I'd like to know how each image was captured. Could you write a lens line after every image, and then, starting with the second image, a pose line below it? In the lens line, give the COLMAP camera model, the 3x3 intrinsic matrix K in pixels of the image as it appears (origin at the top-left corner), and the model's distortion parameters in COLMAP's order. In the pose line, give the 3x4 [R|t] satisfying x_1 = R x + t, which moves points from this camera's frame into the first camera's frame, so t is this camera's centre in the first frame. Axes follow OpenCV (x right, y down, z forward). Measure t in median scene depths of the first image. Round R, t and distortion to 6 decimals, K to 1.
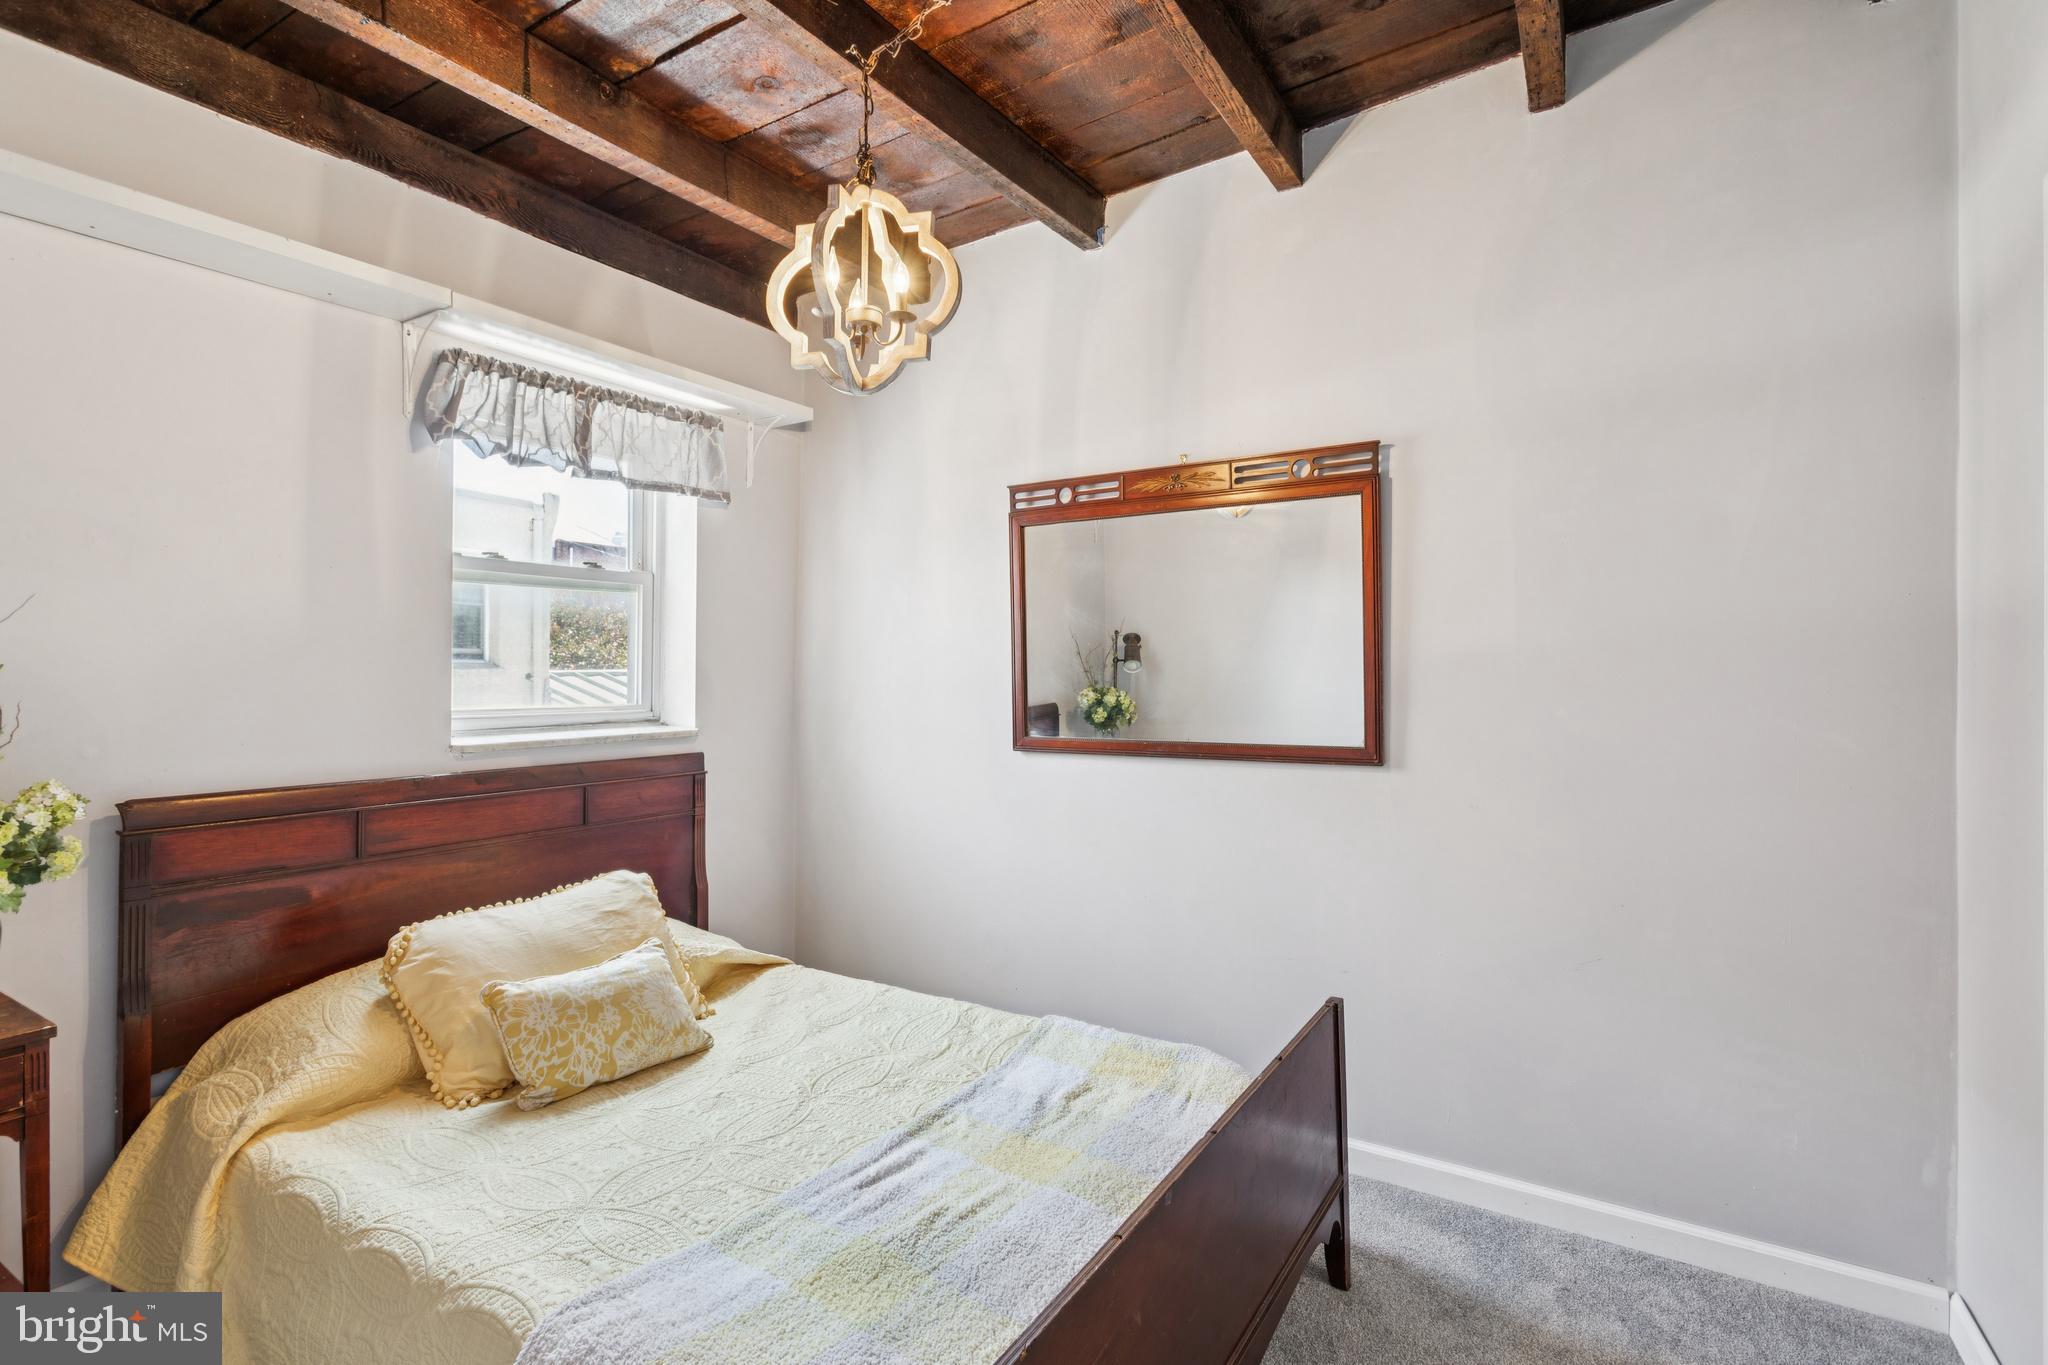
lens RADIAL K [[998.2, 0, 1008.7], [0, 998.2, 669.4], [0, 0, 1]] dist [0.005491, 0.002073]
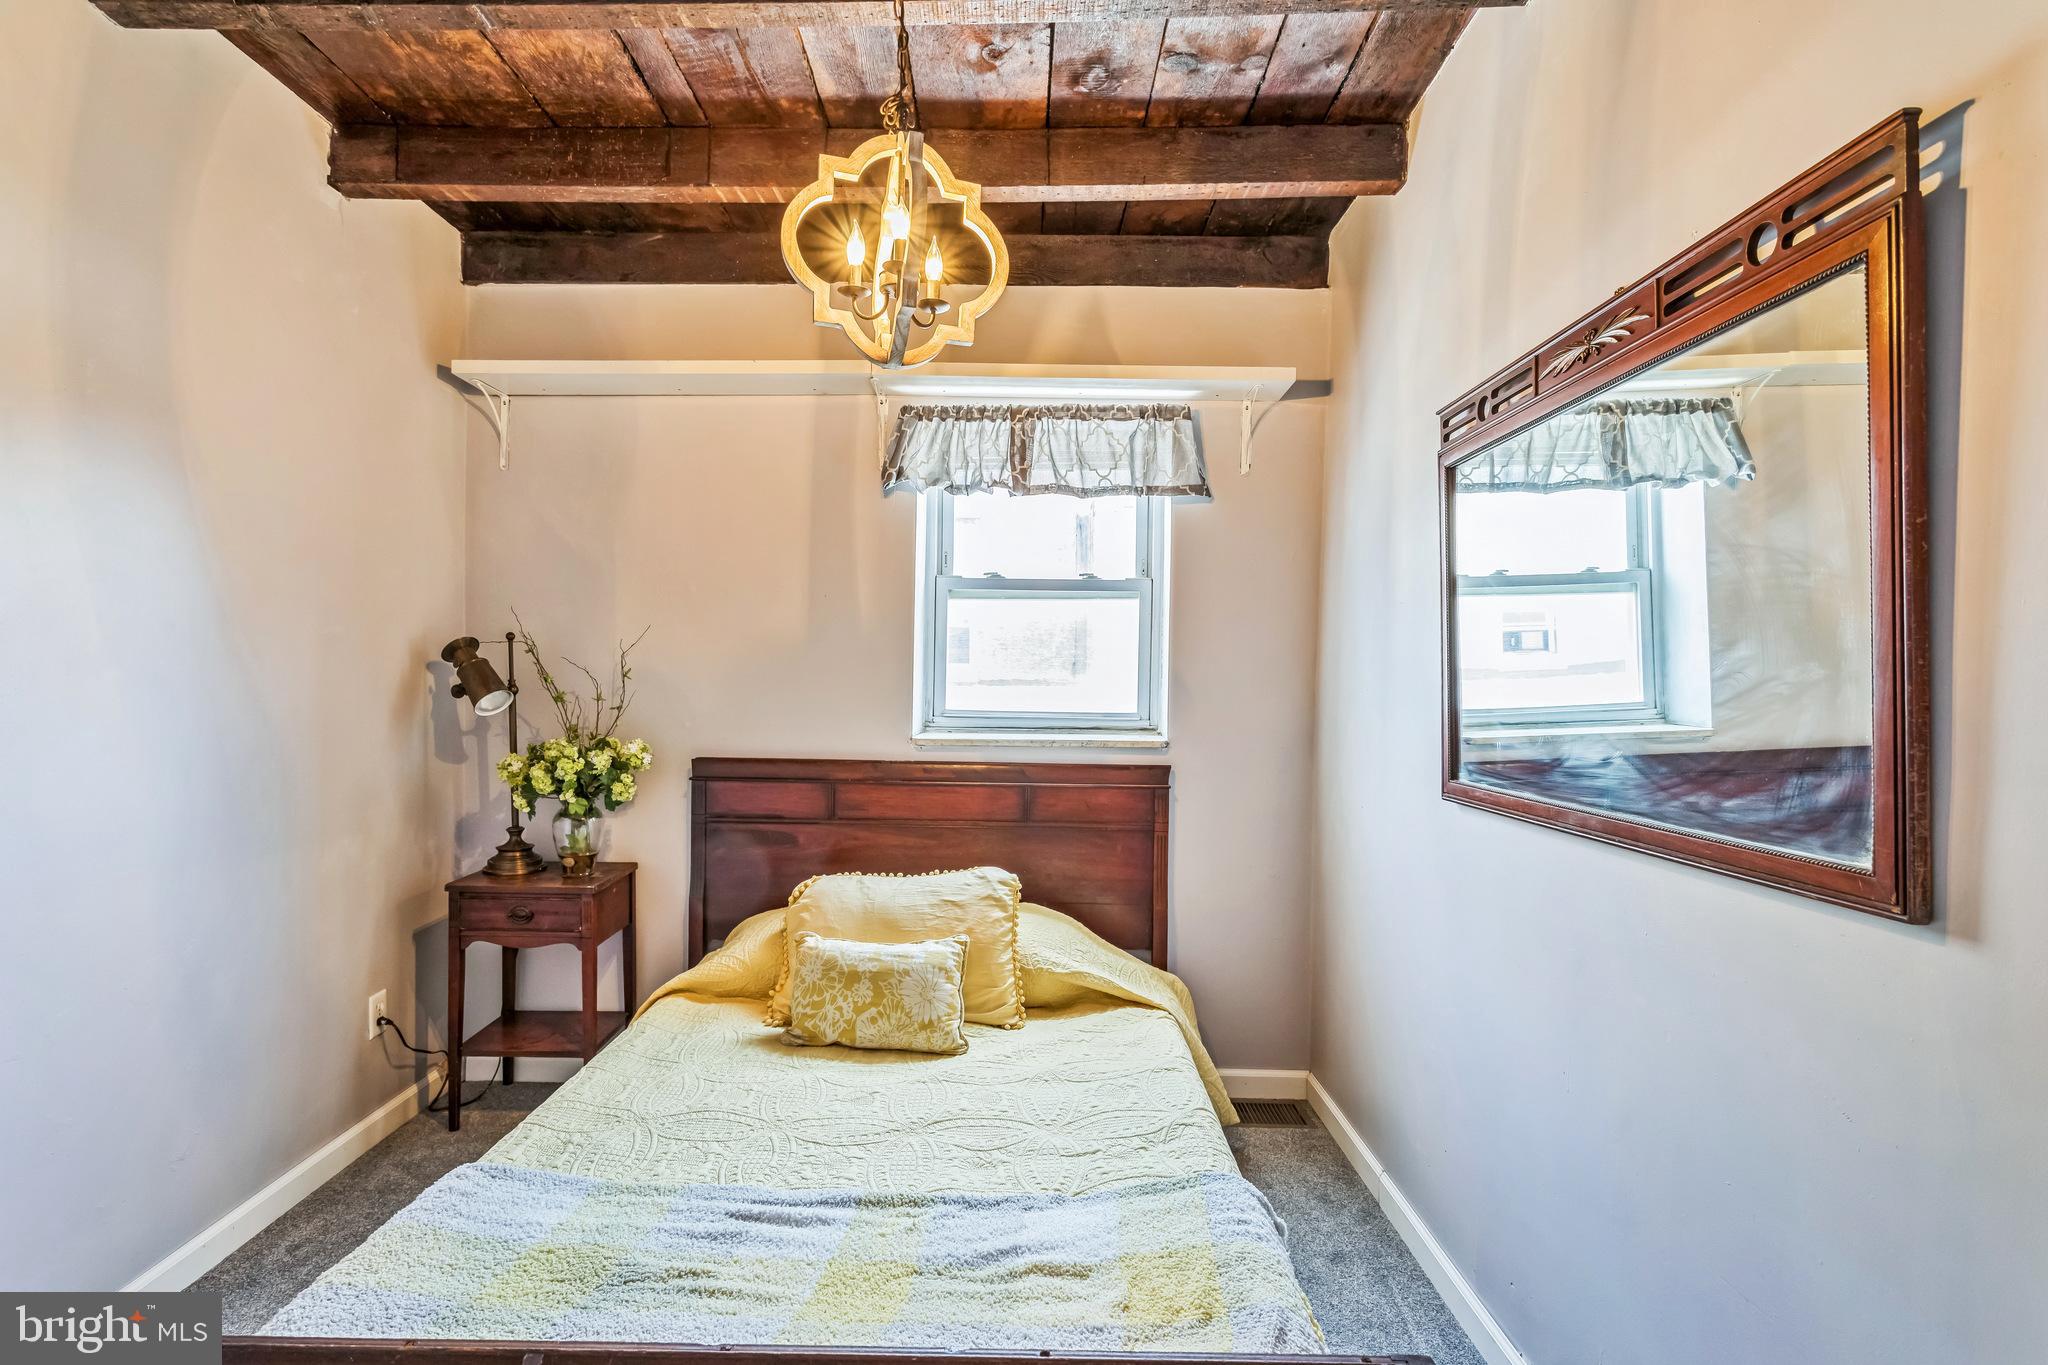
lens RADIAL K [[998.2, 0, 1011.5], [0, 998.2, 683.6], [0, 0, 1]] dist [0.005491, 0.002073]
pose [[0.519797, 0.011782, -0.854208, 0.585343], [-0.012229, 0.999905, 0.006350, 0.002336], [0.854202, 0.007145, 0.519892, 0.535928]]
